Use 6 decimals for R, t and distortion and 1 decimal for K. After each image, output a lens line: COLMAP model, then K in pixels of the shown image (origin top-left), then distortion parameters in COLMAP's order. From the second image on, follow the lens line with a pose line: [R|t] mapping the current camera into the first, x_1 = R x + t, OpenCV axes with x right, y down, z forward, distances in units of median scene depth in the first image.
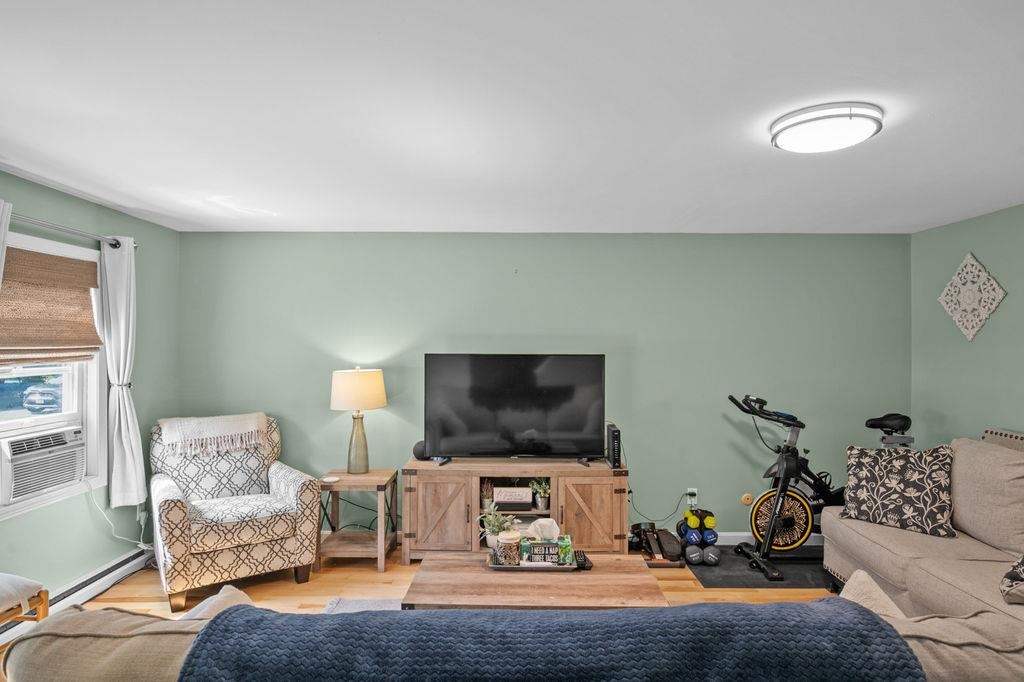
lens RADIAL K [[587.7, 0, 521.7], [0, 587.7, 346.3], [0, 0, 1]] dist [-0.002023, -0.003148]
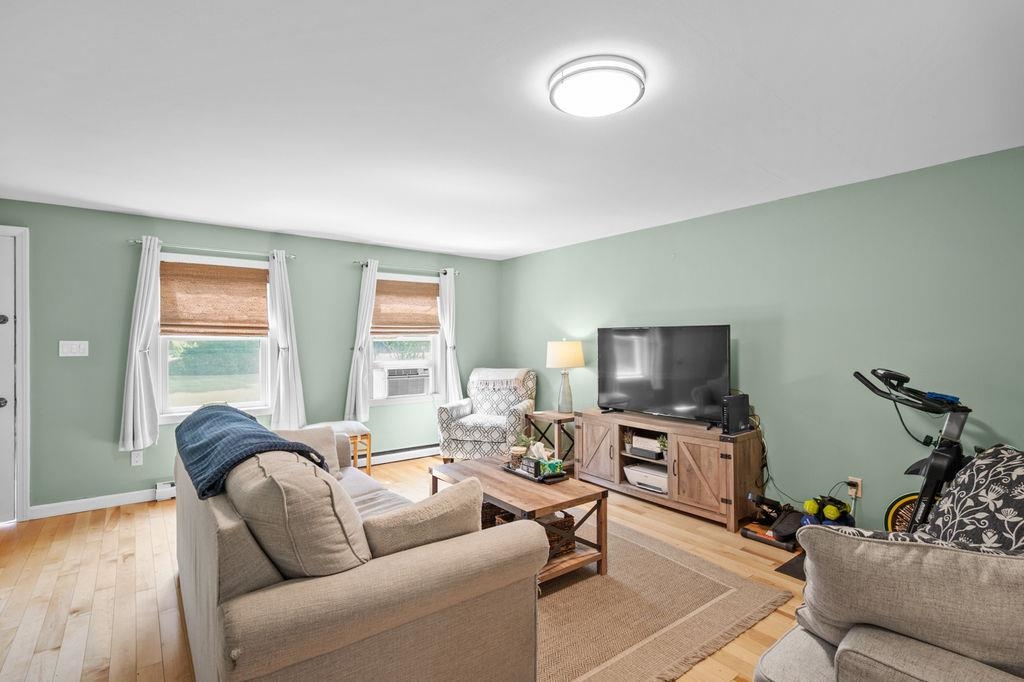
lens RADIAL K [[483.6, 0, 524.5], [0, 483.6, 340.0], [0, 0, 1]] dist [0.000267, 0.000764]
pose [[0.624203, -0.005365, -0.781244, 0.626476], [0.004391, 0.999985, -0.003359, 0.045050], [0.781250, -0.001333, 0.624217, 0.202857]]
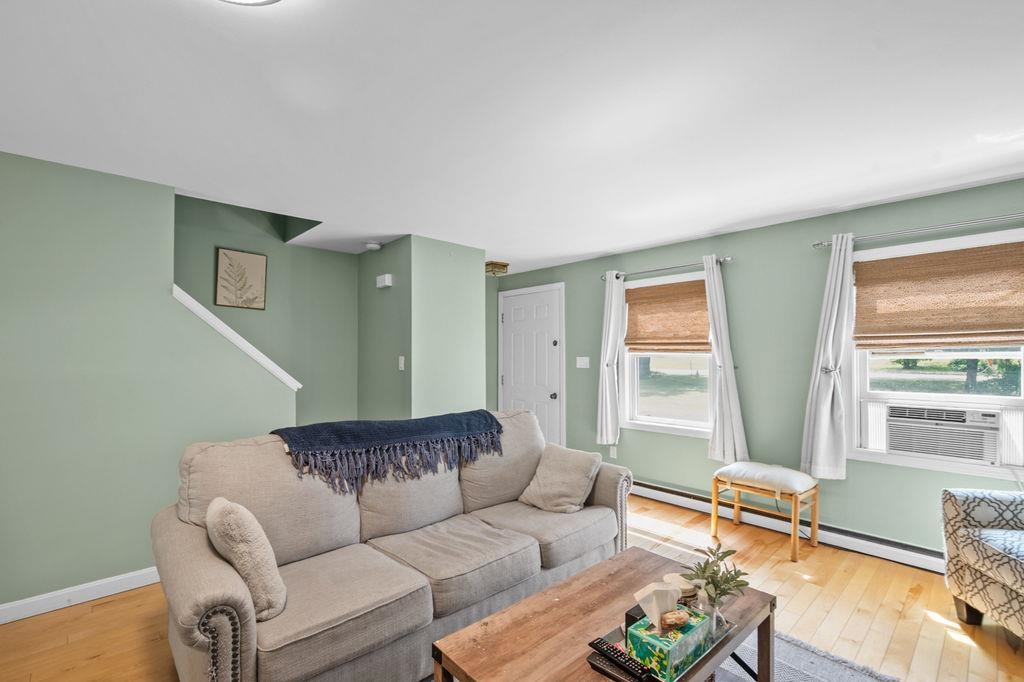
lens RADIAL K [[467.3, 0, 505.0], [0, 467.3, 354.0], [0, 0, 1]] dist [0.002160, -0.000707]
pose [[-0.746510, -0.003062, -0.665367, 0.352071], [-0.000289, 0.999991, -0.004278, 0.037406], [0.665374, -0.003001, -0.746504, 0.895194]]
